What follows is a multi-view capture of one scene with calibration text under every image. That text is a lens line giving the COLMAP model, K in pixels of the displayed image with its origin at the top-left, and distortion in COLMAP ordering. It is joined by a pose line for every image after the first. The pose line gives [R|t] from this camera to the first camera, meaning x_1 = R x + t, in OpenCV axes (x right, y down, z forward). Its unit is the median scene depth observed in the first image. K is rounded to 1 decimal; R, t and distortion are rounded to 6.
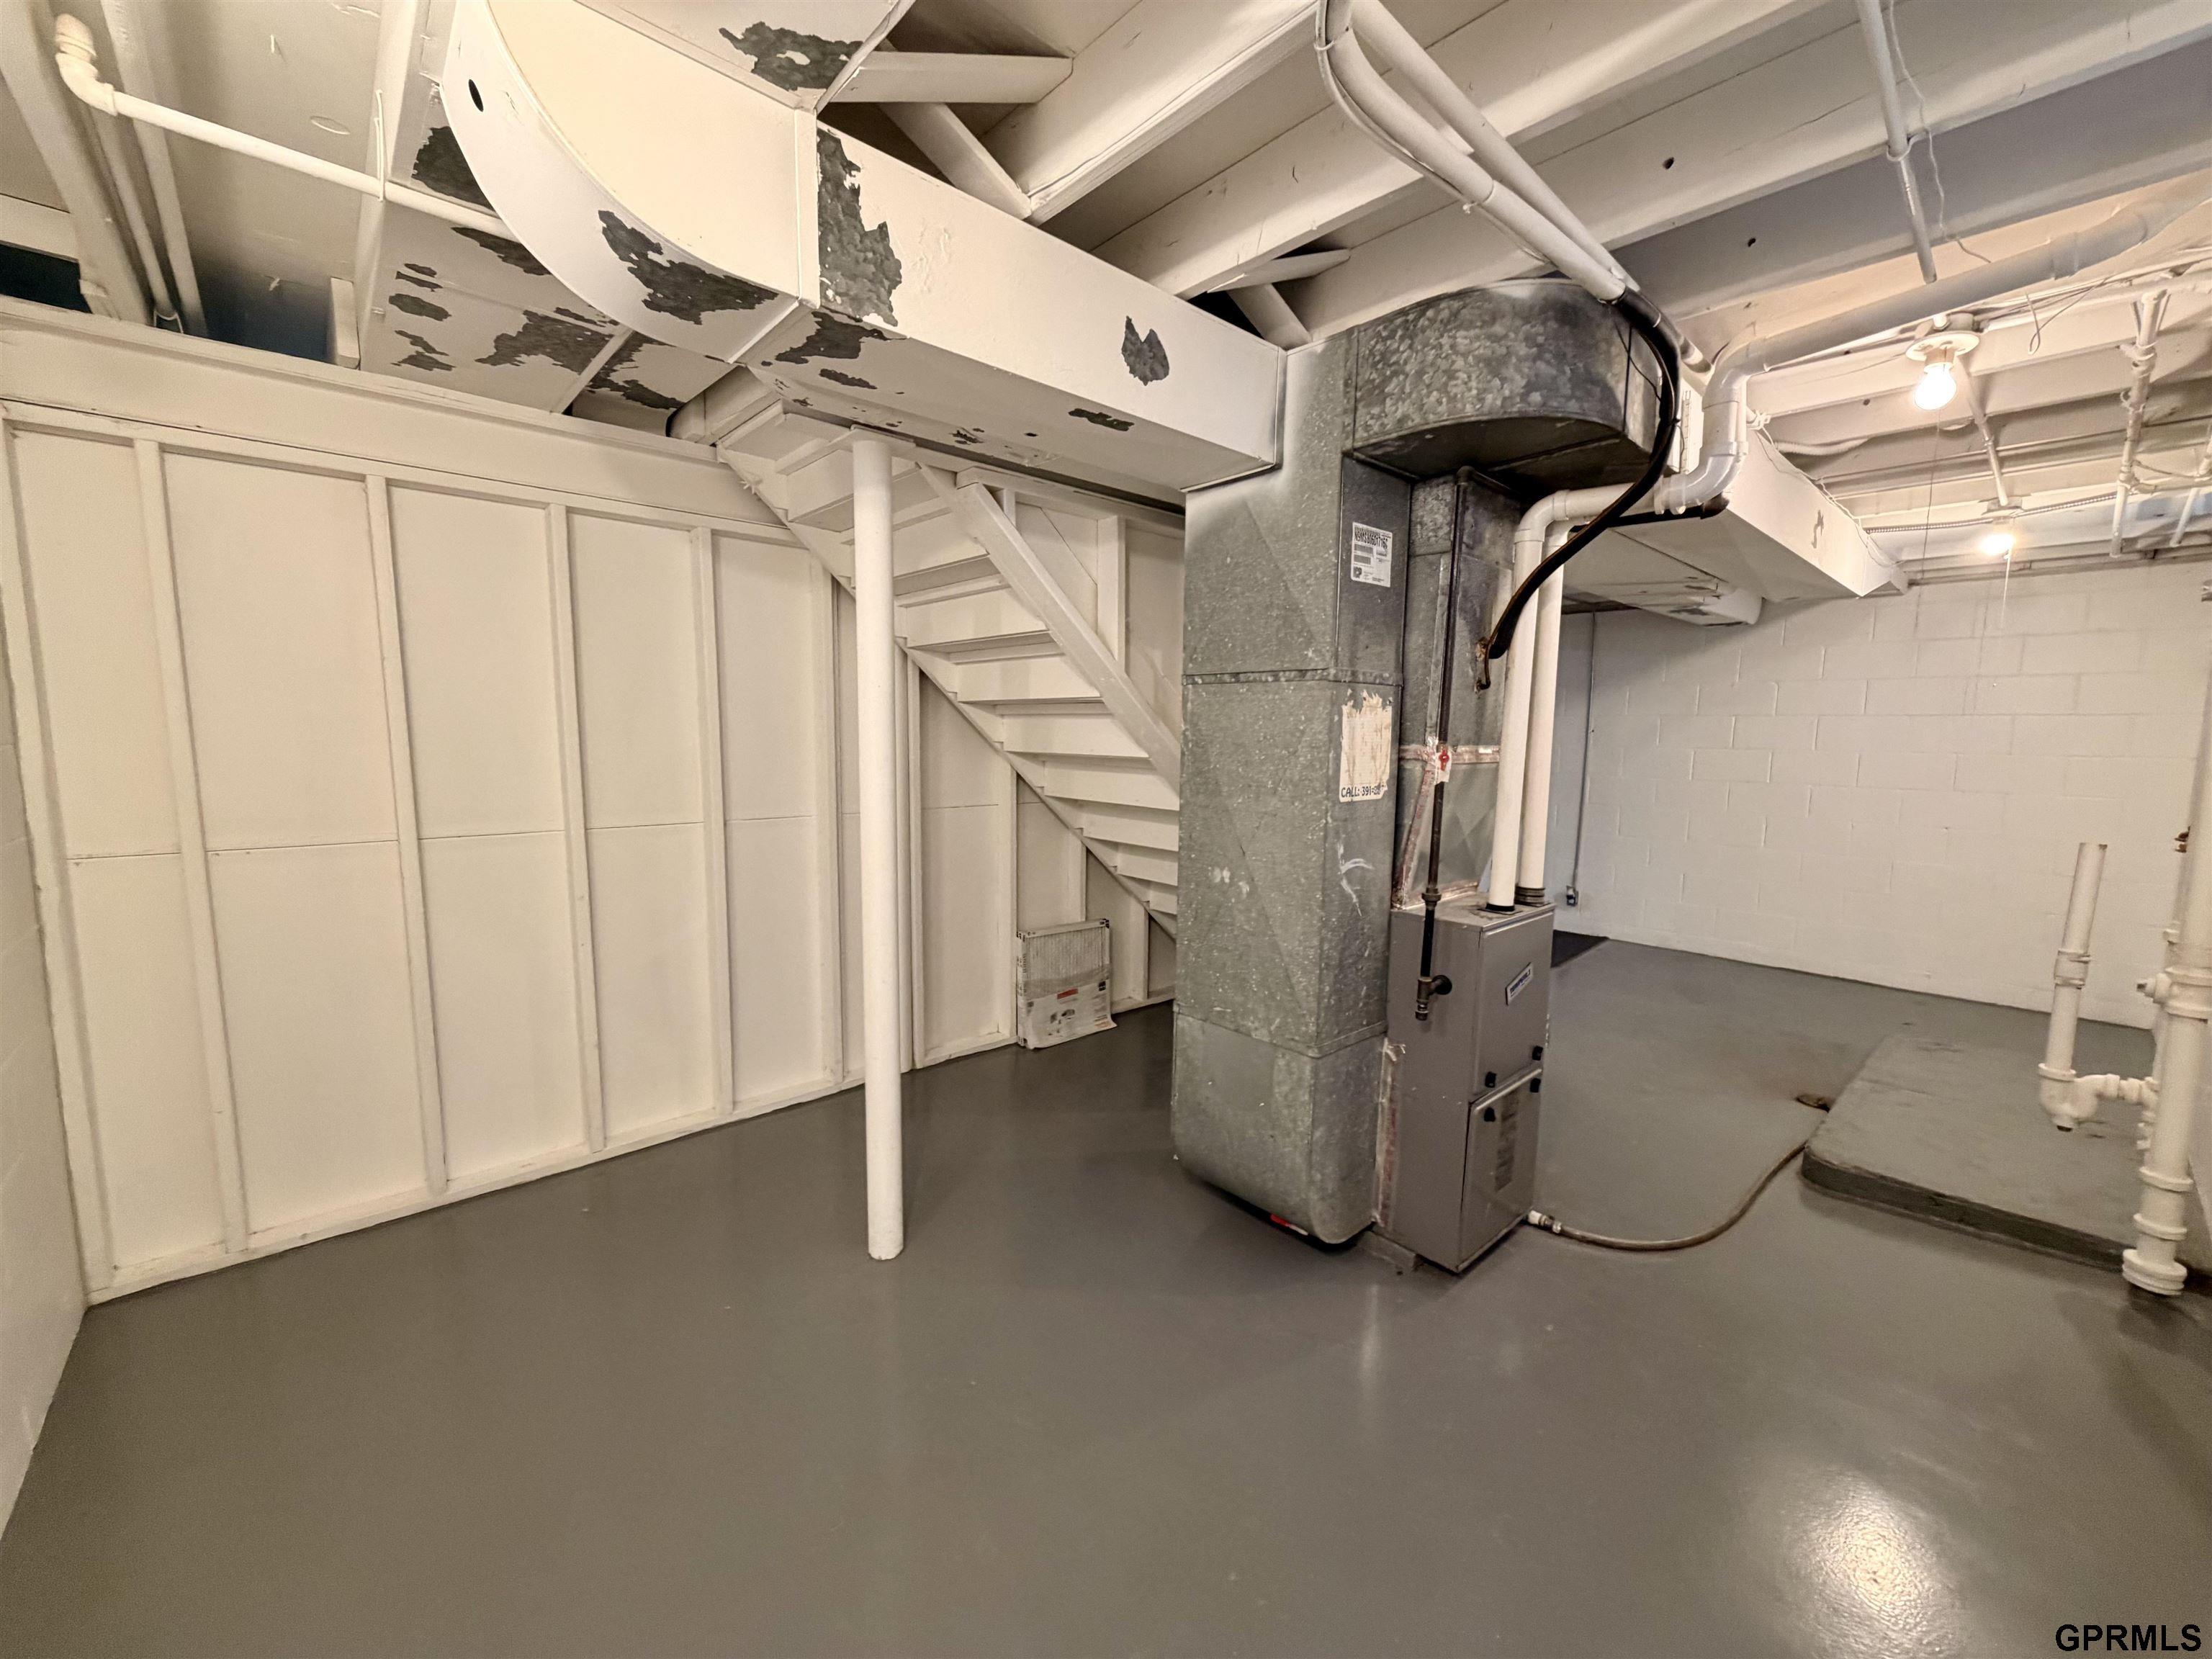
lens RADIAL K [[880.5, 0, 1104.1], [0, 880.5, 824.1], [0, 0, 1]] dist [-0.002036, -0.000214]
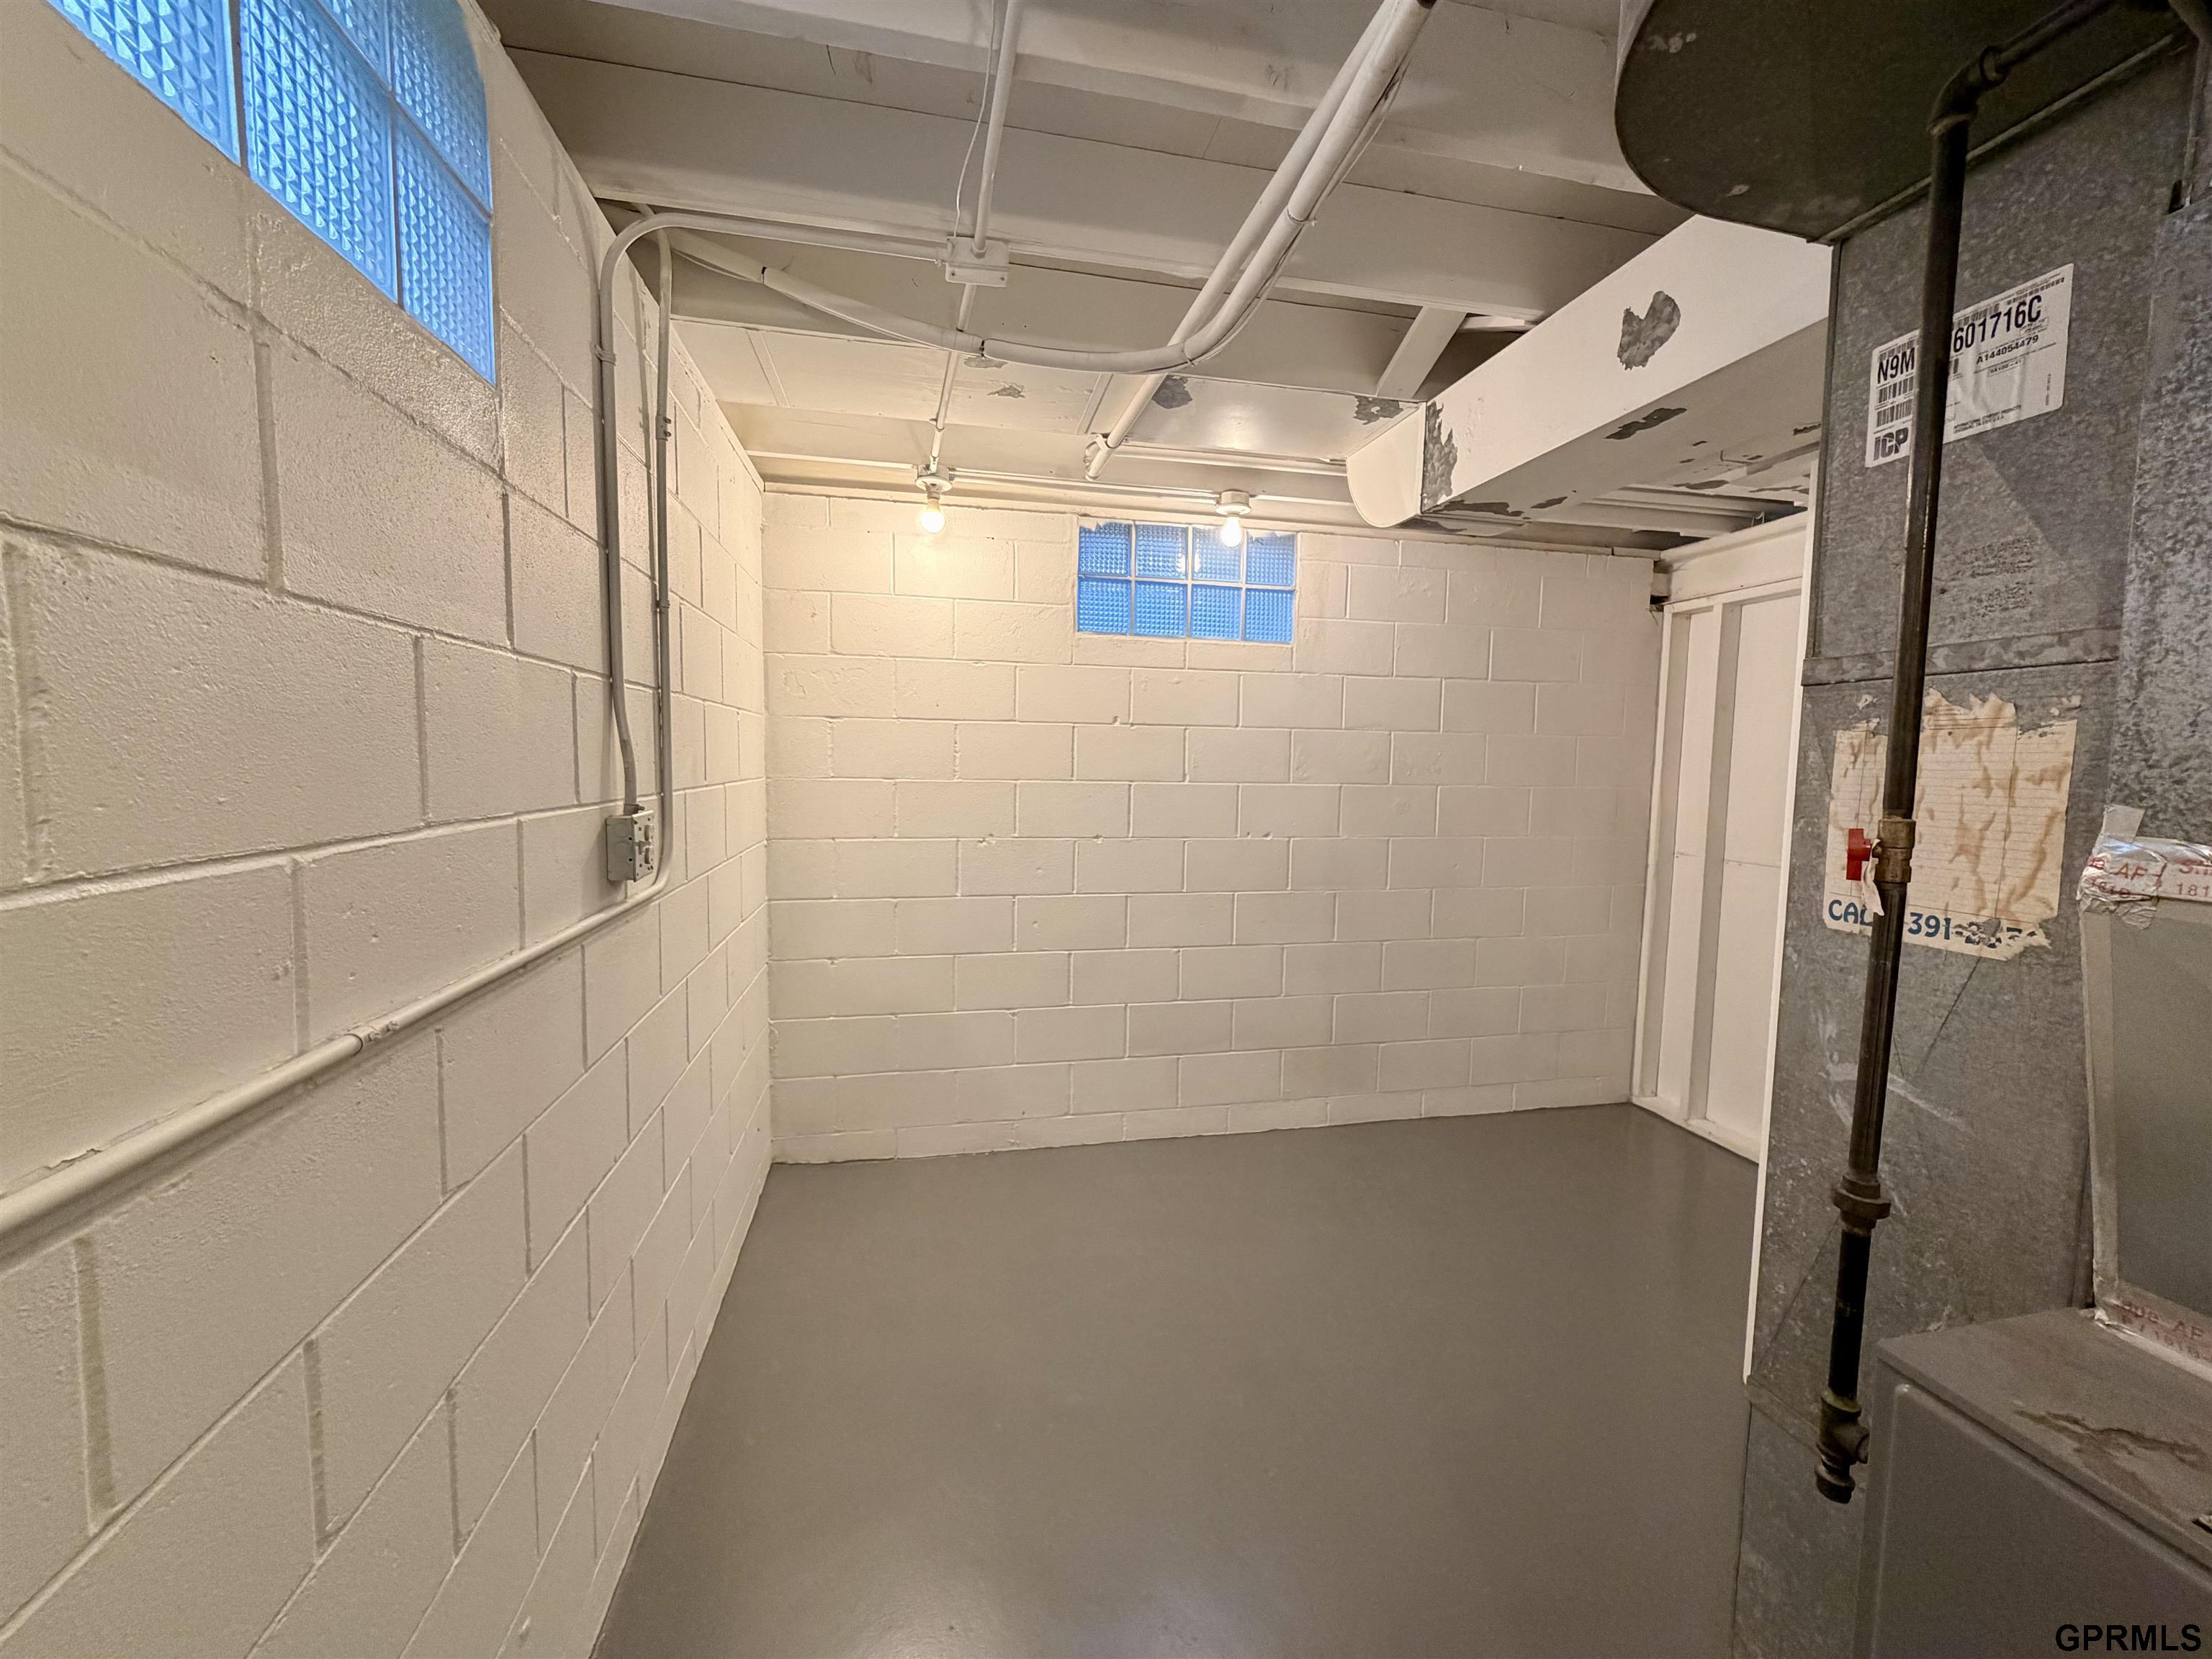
lens RADIAL K [[880.5, 0, 1104.8], [0, 880.5, 834.3], [0, 0, 1]] dist [-0.002036, -0.000214]
pose [[-0.508492, 0.051469, -0.859527, 1.117821], [-0.117822, 0.984664, 0.128665, -0.115592], [0.852968, 0.166697, -0.494630, 1.120109]]
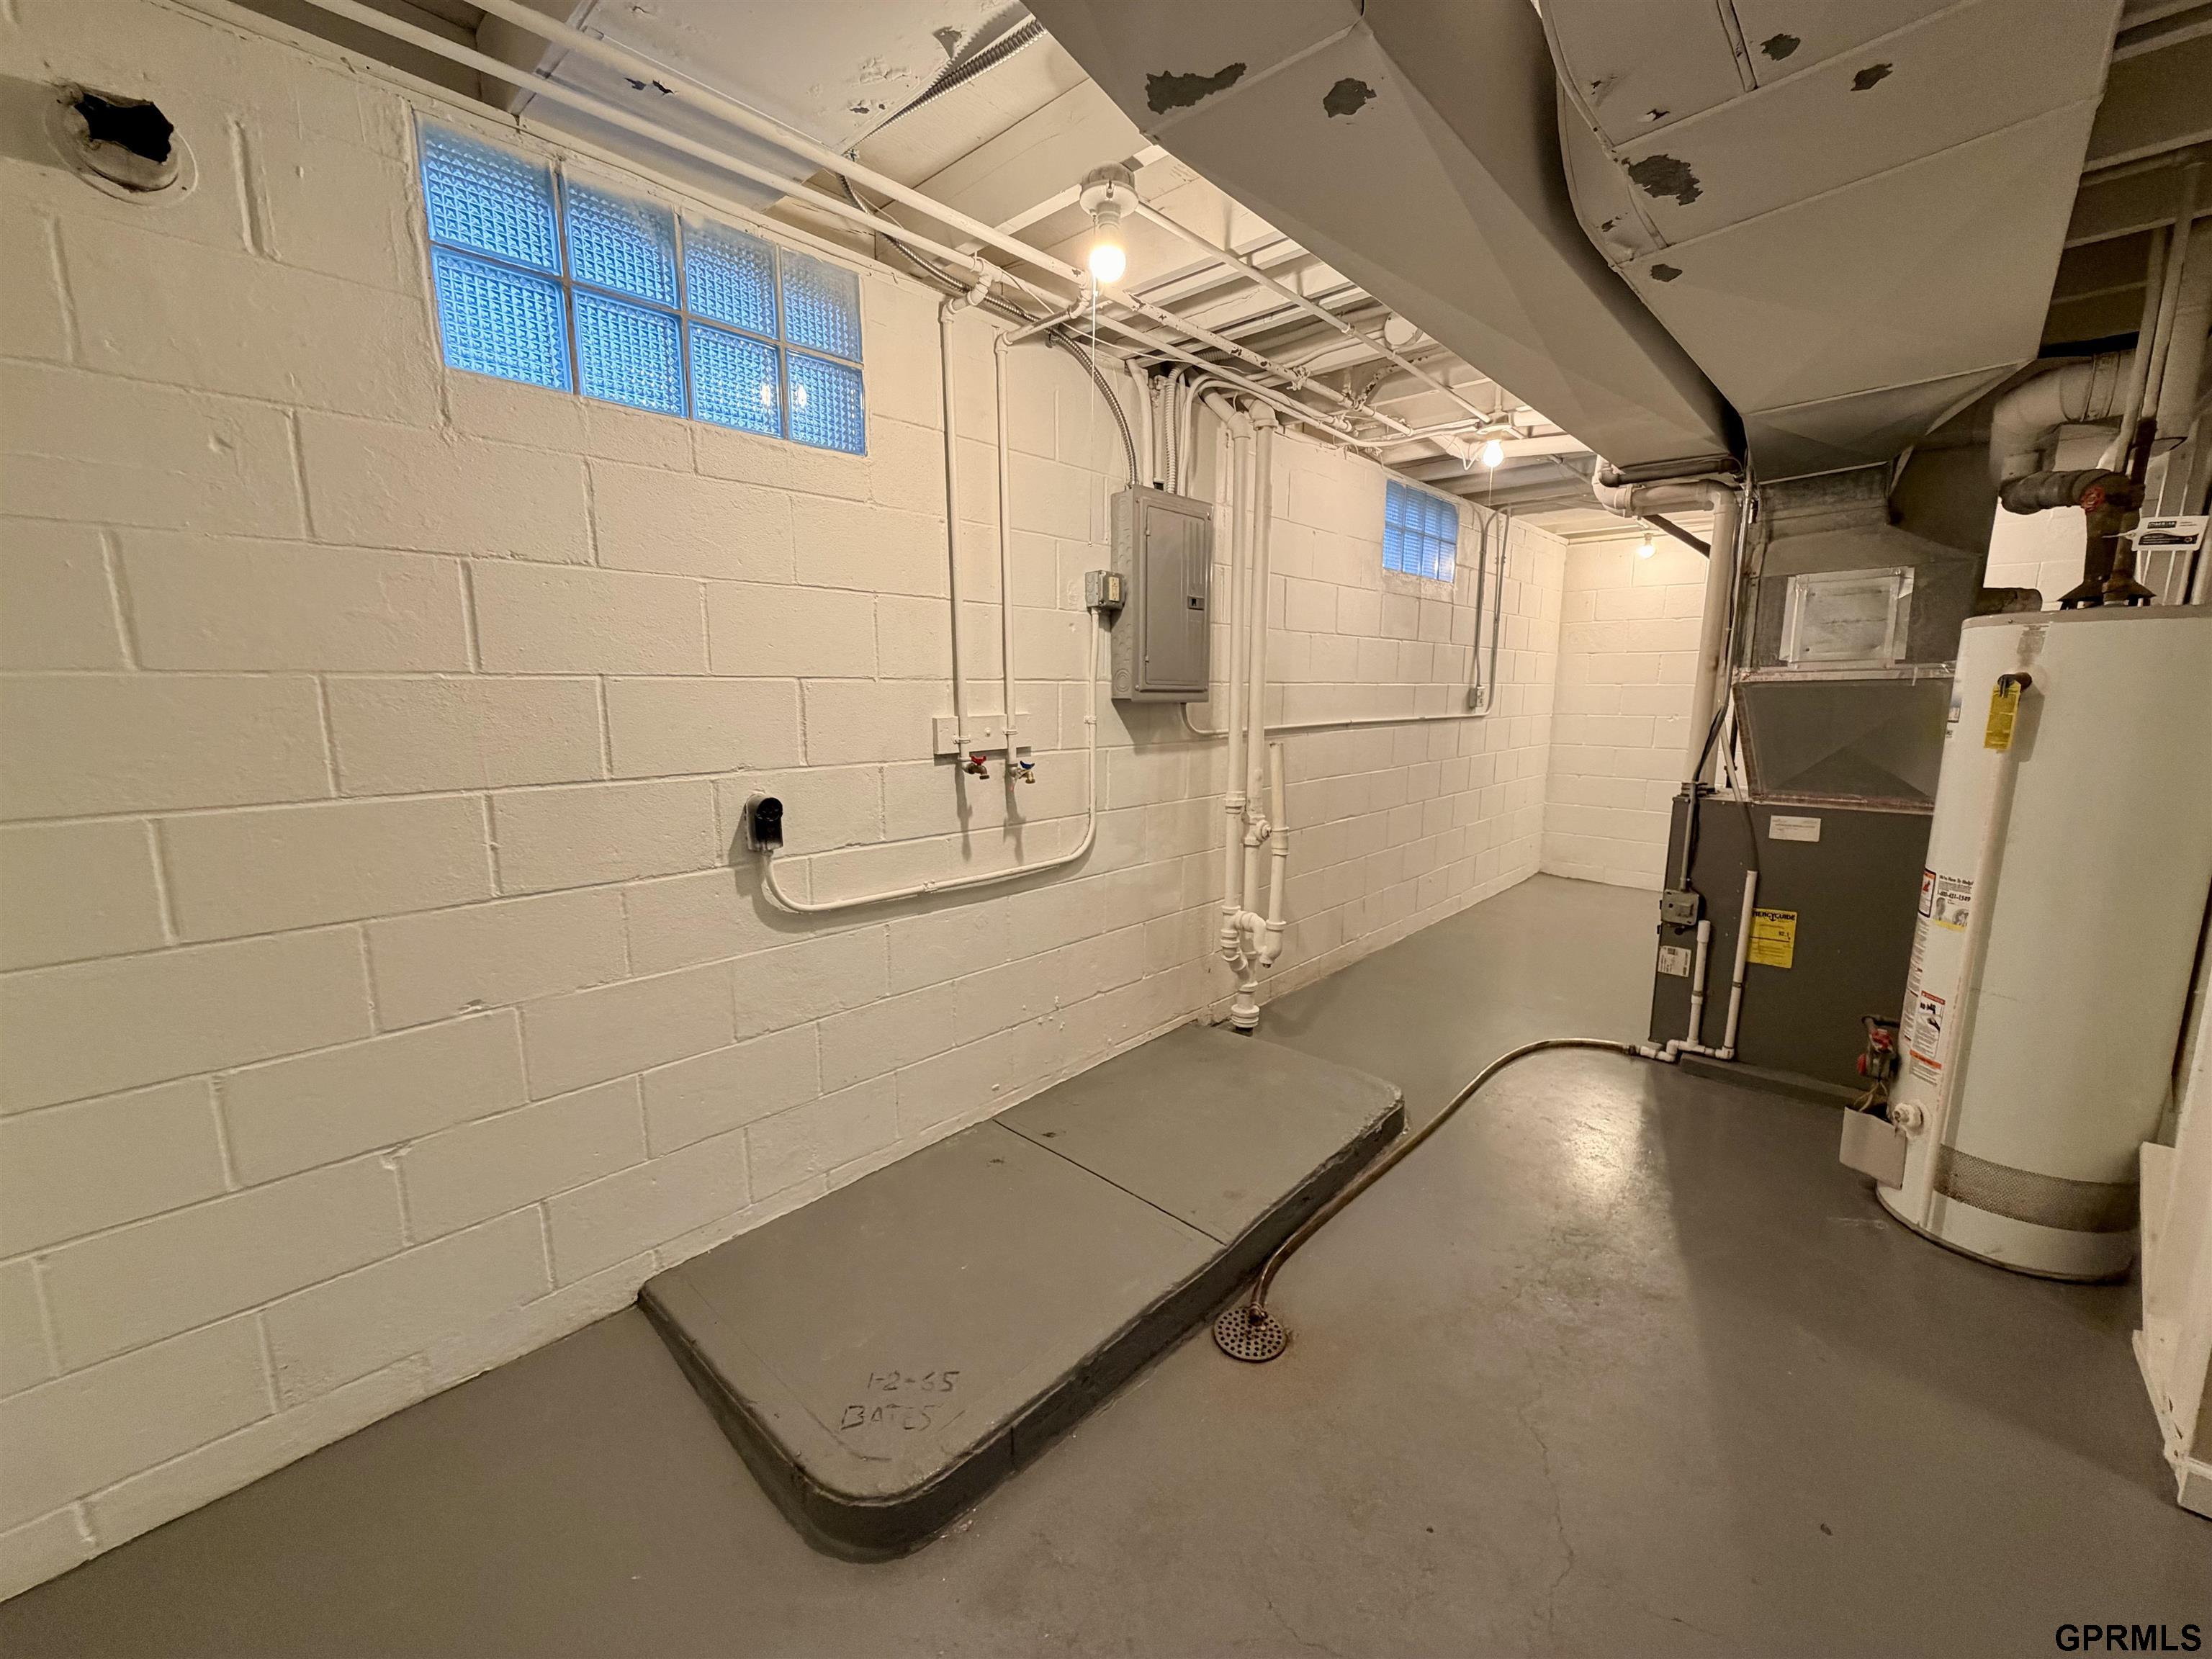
lens RADIAL K [[880.5, 0, 1114.0], [0, 880.5, 828.9], [0, 0, 1]] dist [-0.002036, -0.000214]
pose [[-0.995525, -0.001076, -0.094488, 1.964568], [-0.026717, 0.962341, 0.270531, -0.254541], [0.090638, 0.271845, -0.958063, 2.854430]]
